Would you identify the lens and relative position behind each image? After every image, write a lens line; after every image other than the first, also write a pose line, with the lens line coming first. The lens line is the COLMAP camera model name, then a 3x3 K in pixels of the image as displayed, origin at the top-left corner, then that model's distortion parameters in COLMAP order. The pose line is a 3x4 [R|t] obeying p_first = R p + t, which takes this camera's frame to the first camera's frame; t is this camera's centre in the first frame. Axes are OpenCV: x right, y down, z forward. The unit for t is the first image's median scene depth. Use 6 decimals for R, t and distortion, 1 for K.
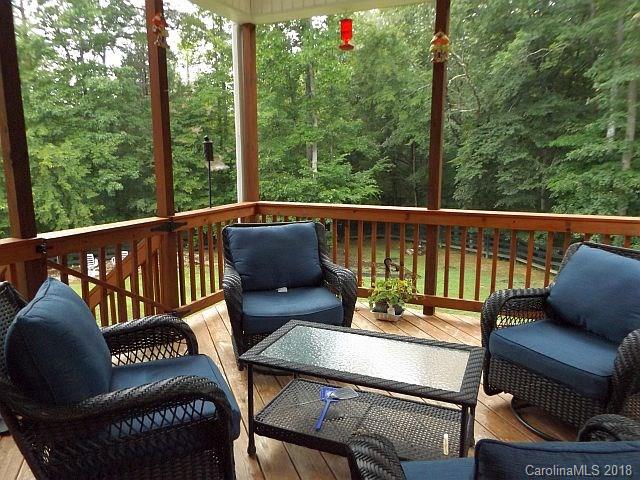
lens RADIAL K [[475.4, 0, 318.5], [0, 475.4, 239.8], [0, 0, 1]] dist [-0.013178, 0.011444]
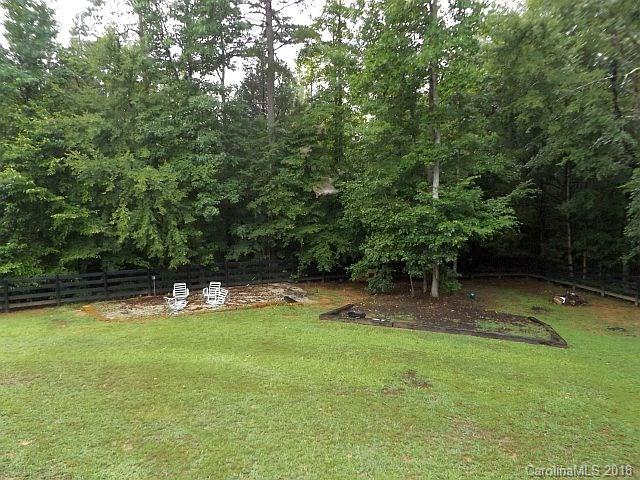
lens RADIAL K [[475.4, 0, 321.6], [0, 475.4, 238.0], [0, 0, 1]] dist [-0.013178, 0.011444]
pose [[0.961011, 0.034099, -0.274398, 0.031972], [-0.047699, 0.997934, -0.043042, -0.029639], [0.272364, 0.054452, 0.960652, 0.163533]]
